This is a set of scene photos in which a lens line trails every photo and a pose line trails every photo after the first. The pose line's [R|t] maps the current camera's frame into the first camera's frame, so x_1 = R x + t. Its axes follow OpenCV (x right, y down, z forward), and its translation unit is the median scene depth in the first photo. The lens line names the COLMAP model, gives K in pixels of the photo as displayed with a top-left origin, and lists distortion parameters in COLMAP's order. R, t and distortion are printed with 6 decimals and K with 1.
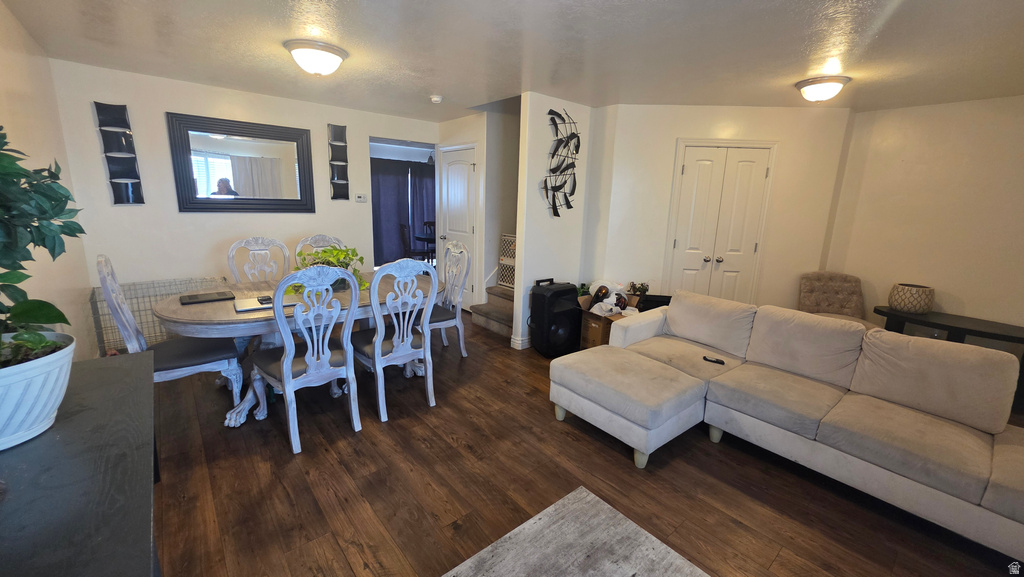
lens RADIAL K [[414.2, 0, 513.4], [0, 414.2, 290.8], [0, 0, 1]] dist [0.001433, 0.000067]
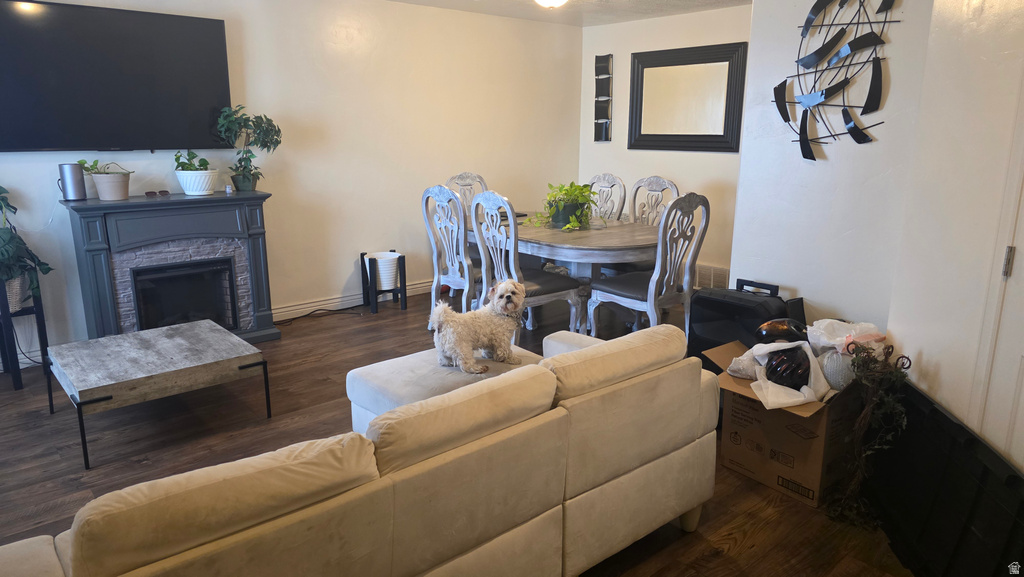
lens RADIAL K [[684.0, 0, 510.7], [0, 684.0, 295.6], [0, 0, 1]] dist [0.068461, -0.049563]
pose [[0.002220, 0.208721, -0.977973, 0.910529], [-0.220925, 0.953912, 0.203084, -0.117413], [0.975288, 0.215608, 0.048229, 0.669411]]
